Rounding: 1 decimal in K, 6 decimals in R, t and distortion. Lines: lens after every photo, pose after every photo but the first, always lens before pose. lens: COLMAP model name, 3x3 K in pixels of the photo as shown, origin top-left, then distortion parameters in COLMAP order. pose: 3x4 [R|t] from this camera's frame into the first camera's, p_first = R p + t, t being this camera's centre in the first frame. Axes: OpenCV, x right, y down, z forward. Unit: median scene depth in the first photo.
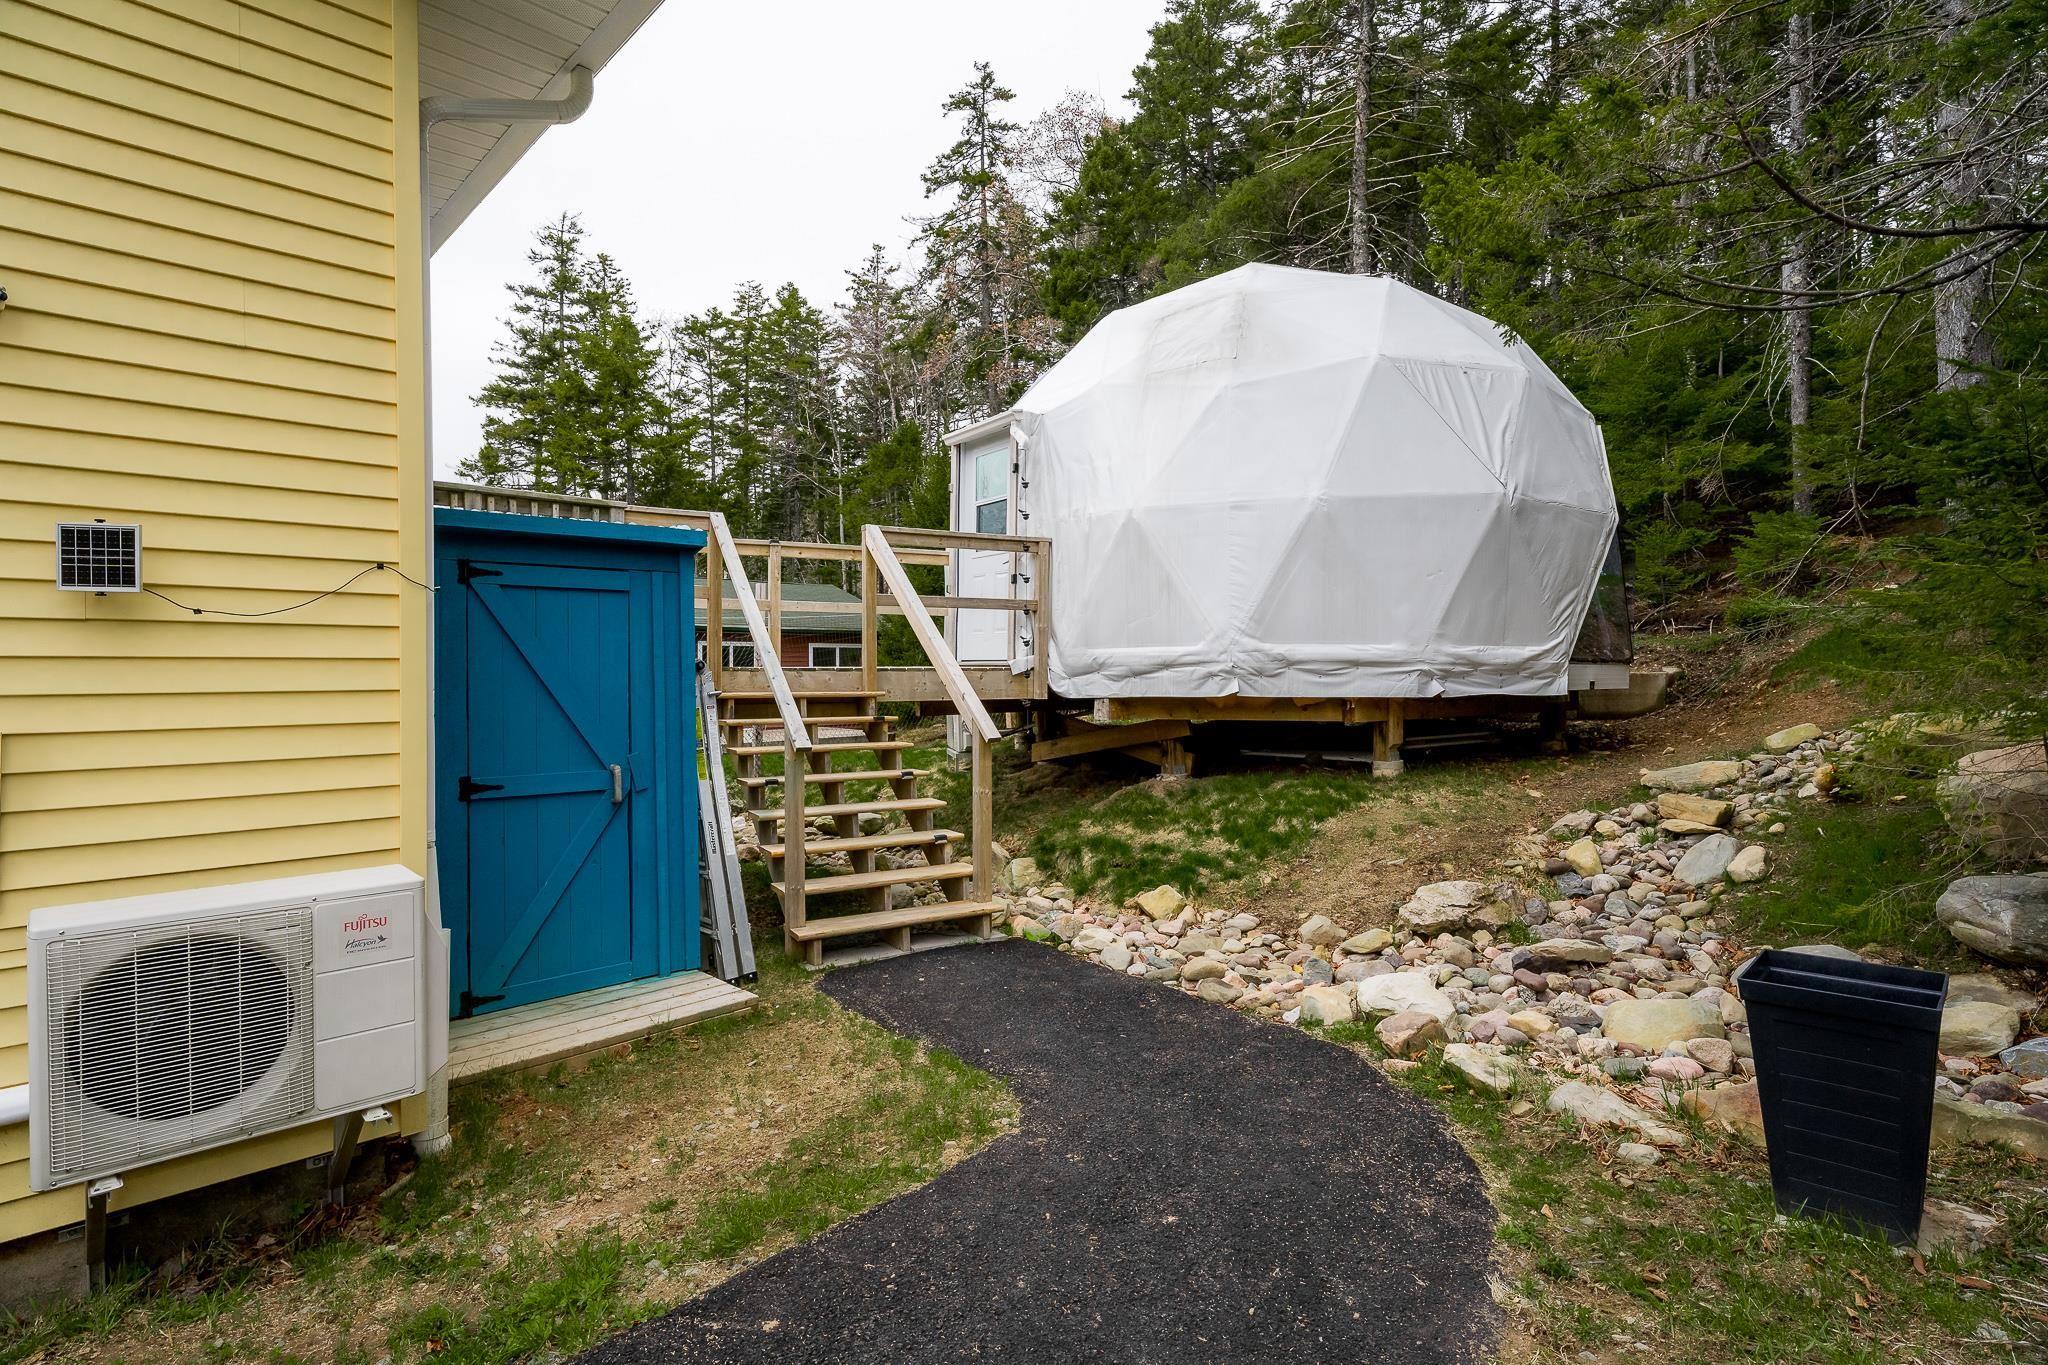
lens RADIAL K [[1015.6, 0, 1024.0], [0, 1015.6, 682.5], [0, 0, 1]] dist [-0.023131, -0.000020]
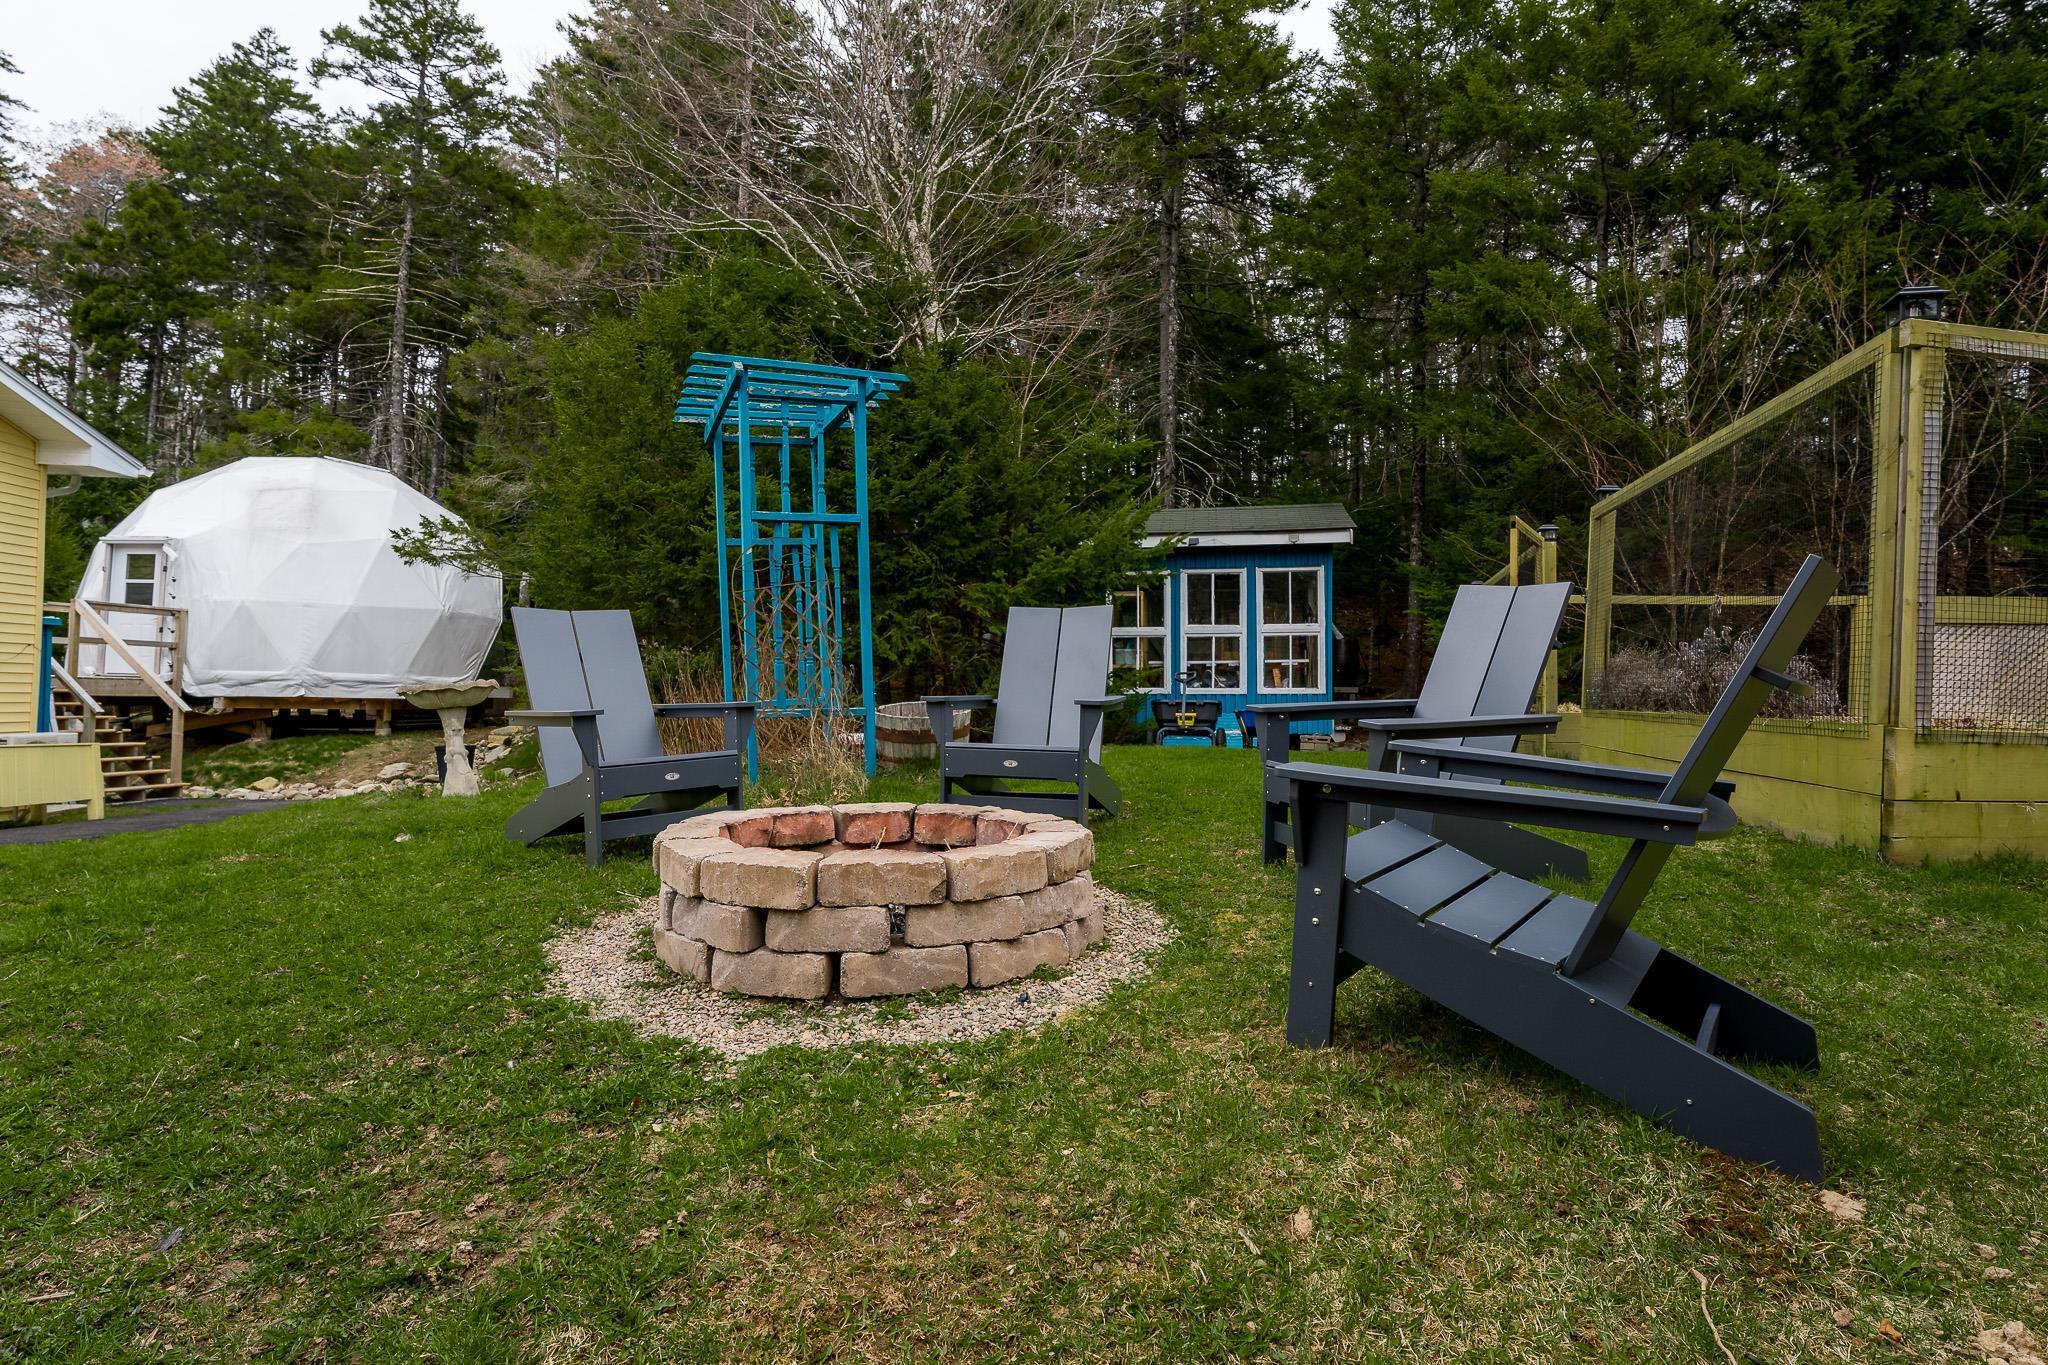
lens RADIAL K [[1093.3, 0, 1024.0], [0, 1093.3, 682.5], [0, 0, 1]] dist [-0.002754, -0.000979]
pose [[0.673217, 0.034002, 0.738663, -0.439279], [-0.020676, 0.999417, -0.027161, 0.014644], [-0.739156, 0.003012, 0.673528, -1.563376]]
